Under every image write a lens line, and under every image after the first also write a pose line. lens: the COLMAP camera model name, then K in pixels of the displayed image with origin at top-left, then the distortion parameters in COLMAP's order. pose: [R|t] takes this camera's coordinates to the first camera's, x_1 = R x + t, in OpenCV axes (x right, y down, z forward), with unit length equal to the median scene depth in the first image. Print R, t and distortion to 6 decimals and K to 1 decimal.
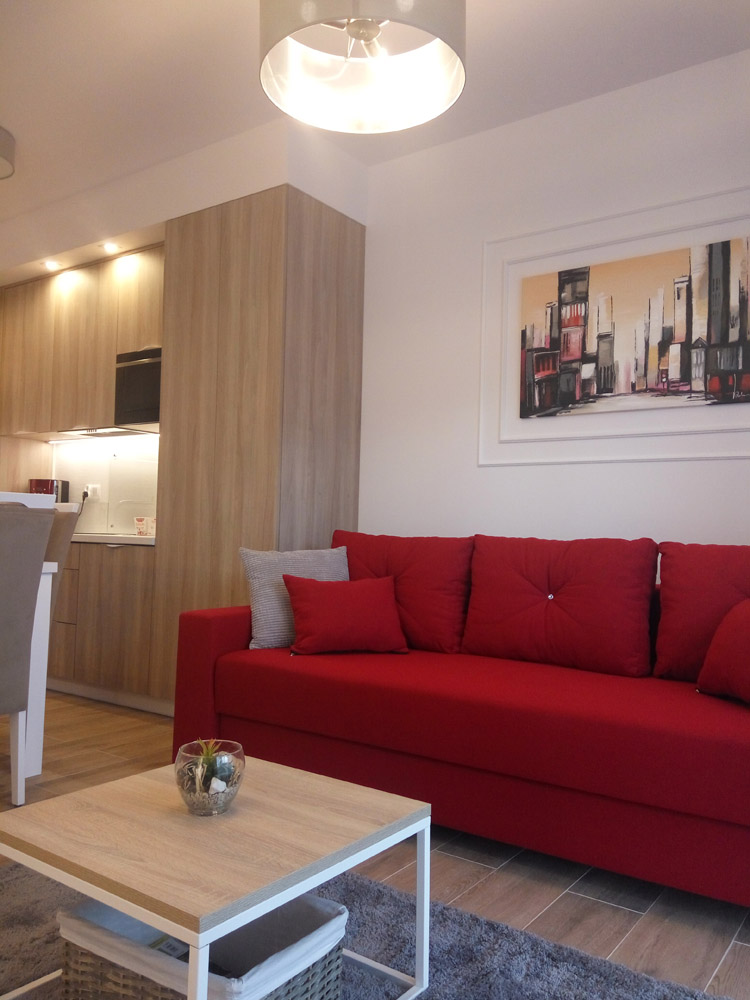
lens RADIAL K [[790.9, 0, 373.3], [0, 790.9, 499.6], [0, 0, 1]] dist [0.104180, -0.141862]
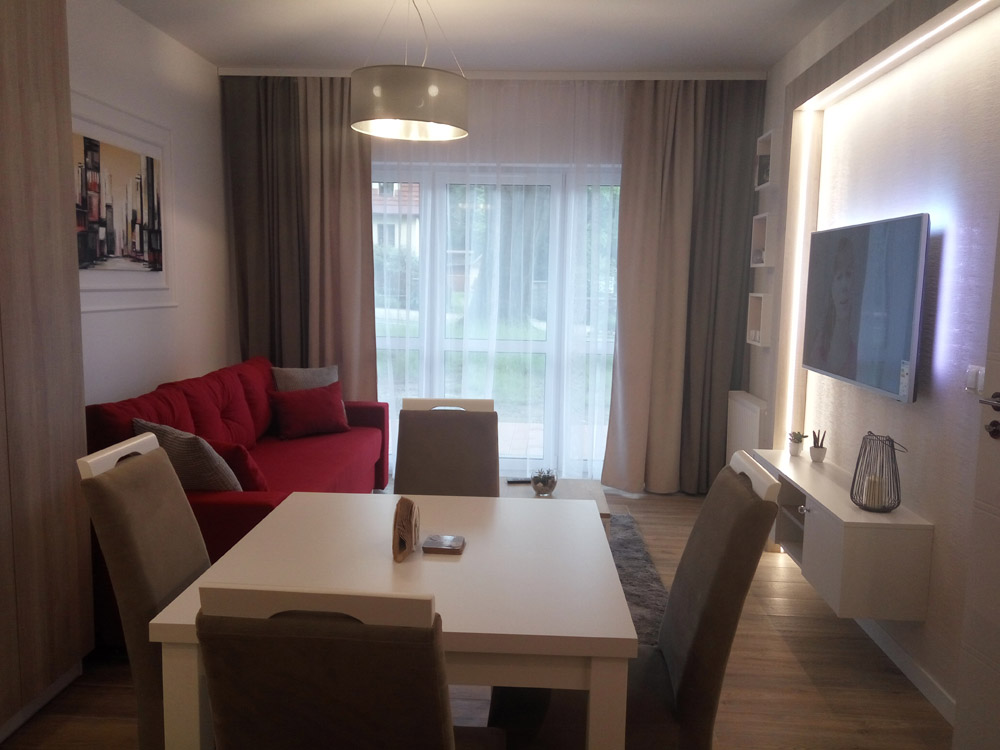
lens RADIAL K [[790.9, 0, 498.1], [0, 790.9, 375.9], [0, 0, 1]] dist [0.104180, -0.141862]
pose [[-0.542142, -0.135791, 0.829243, -0.977997], [-0.066489, 0.990694, 0.118760, -0.122513], [-0.837652, 0.009249, -0.546125, 1.071647]]
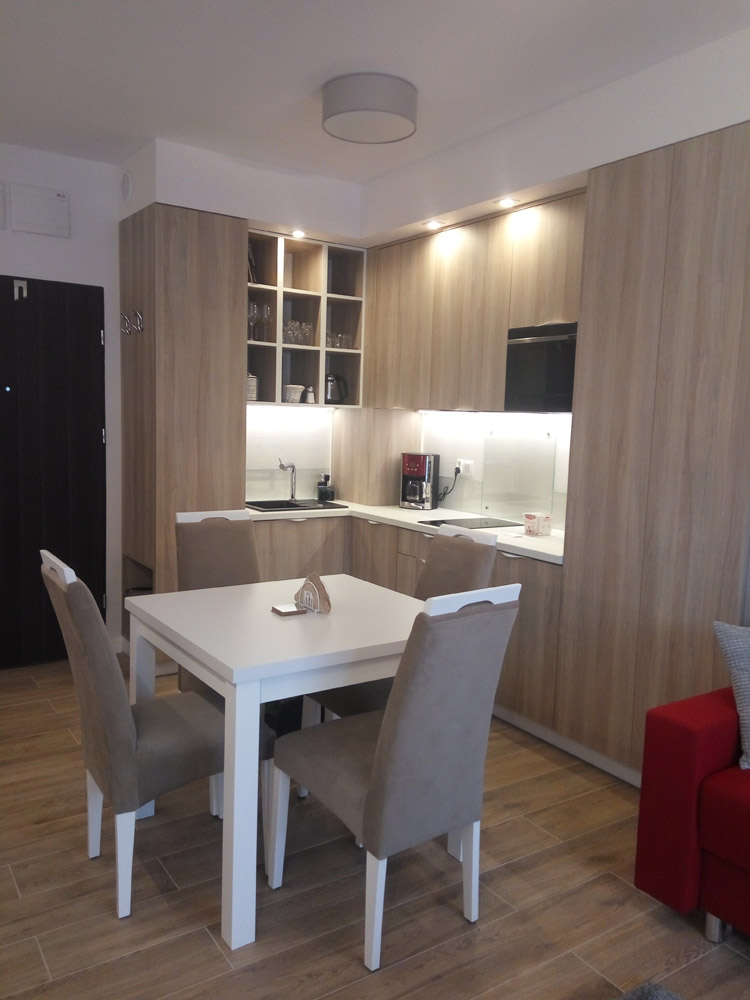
lens RADIAL K [[790.9, 0, 373.3], [0, 790.9, 499.6], [0, 0, 1]] dist [0.104180, -0.141862]
pose [[0.936114, 0.042238, -0.349150, -0.186483], [0.007141, 0.990275, 0.138942, -0.149760], [0.351623, -0.132559, 0.926709, 0.149992]]
